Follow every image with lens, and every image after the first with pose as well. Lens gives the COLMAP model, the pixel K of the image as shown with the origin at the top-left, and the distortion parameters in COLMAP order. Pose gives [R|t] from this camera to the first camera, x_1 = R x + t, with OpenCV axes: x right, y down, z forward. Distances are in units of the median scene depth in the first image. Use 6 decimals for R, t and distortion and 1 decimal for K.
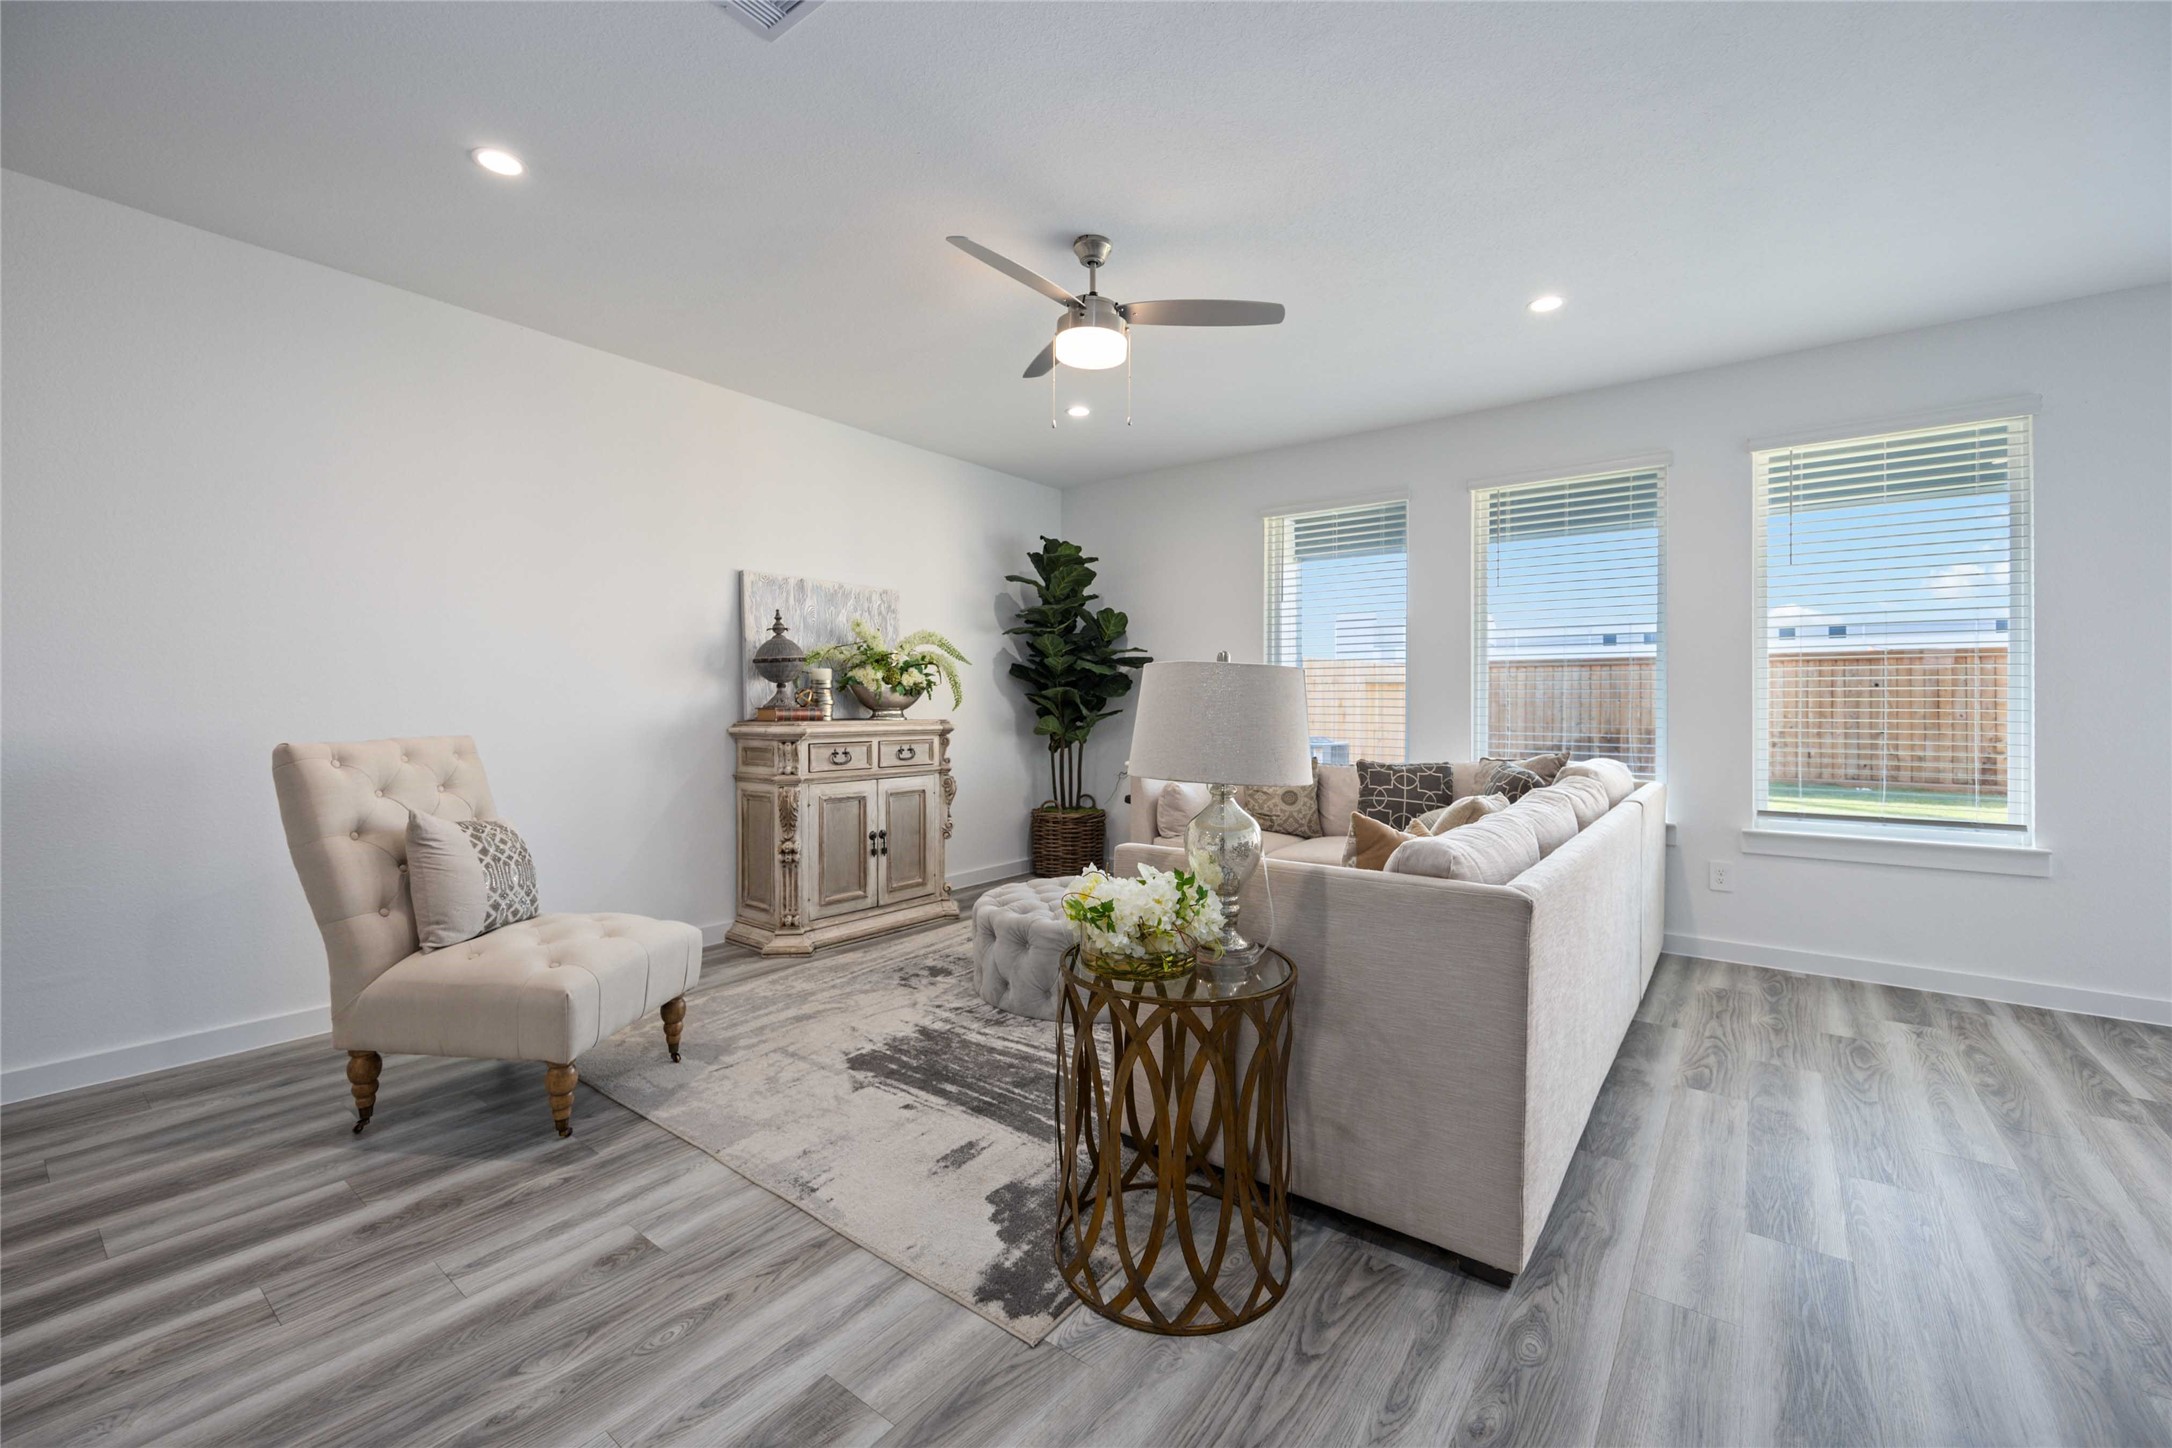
lens RADIAL K [[880.1, 0, 1085.4], [0, 880.1, 701.8], [0, 0, 1]] dist [0.000598, 0.000070]
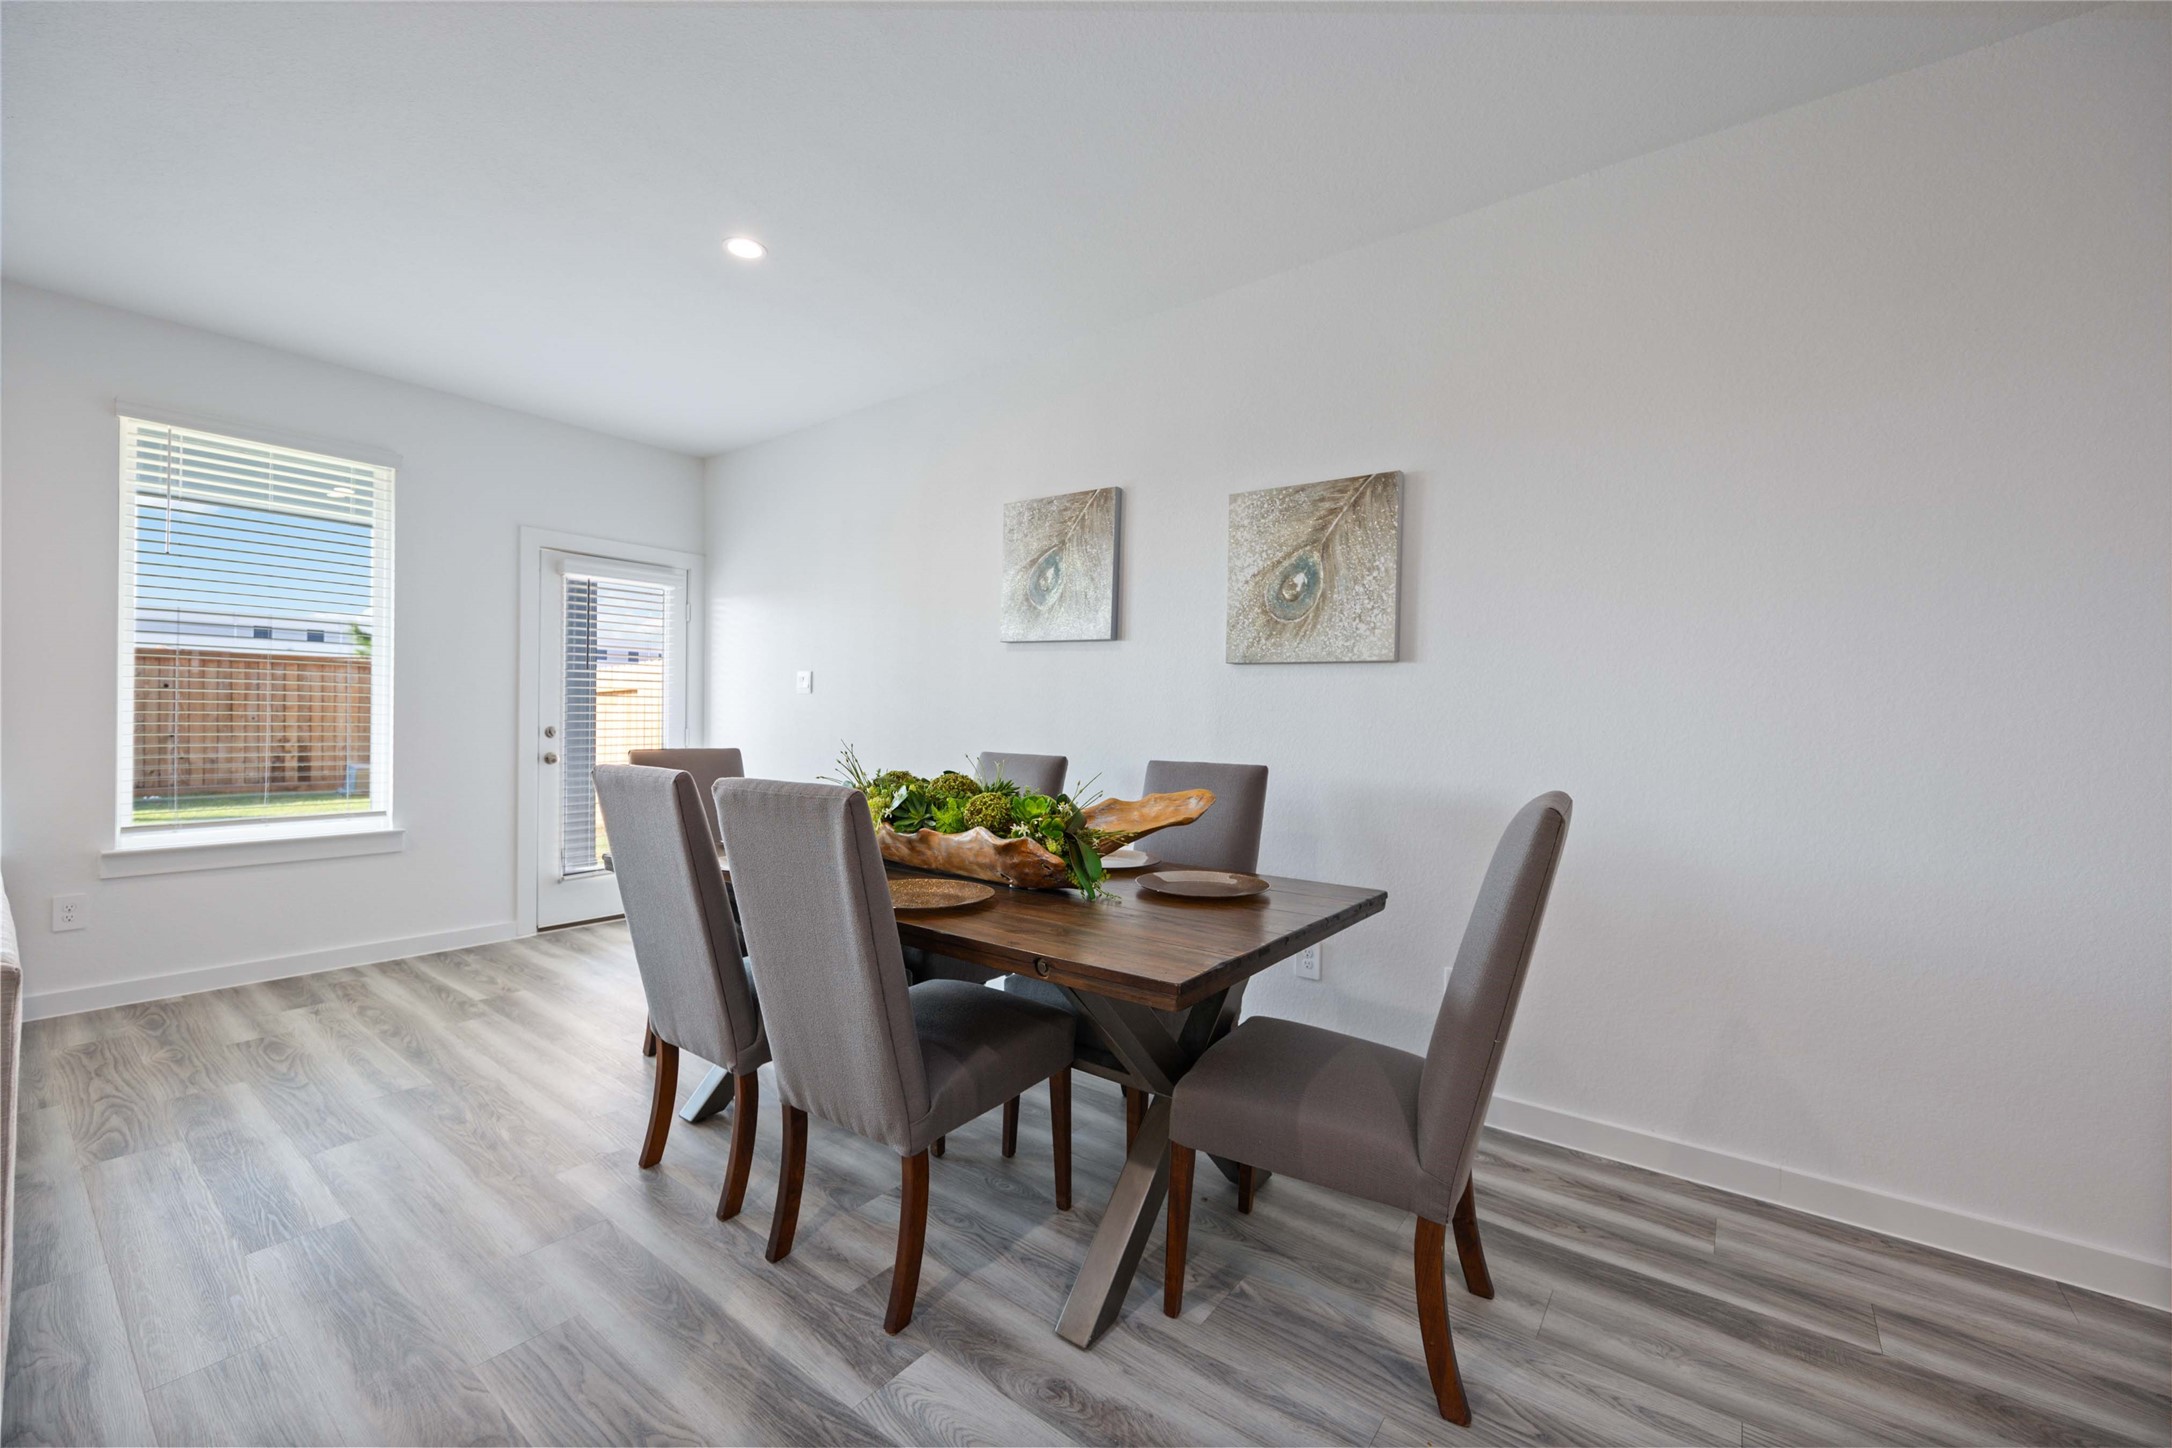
lens RADIAL K [[880.1, 0, 1085.4], [0, 880.1, 701.8], [0, 0, 1]] dist [0.000598, 0.000070]
pose [[-0.000724, 0.017798, 0.999841, -0.096732], [-0.016267, 0.999709, -0.017807, -0.001198], [-0.999867, -0.016277, -0.000434, 0.038414]]
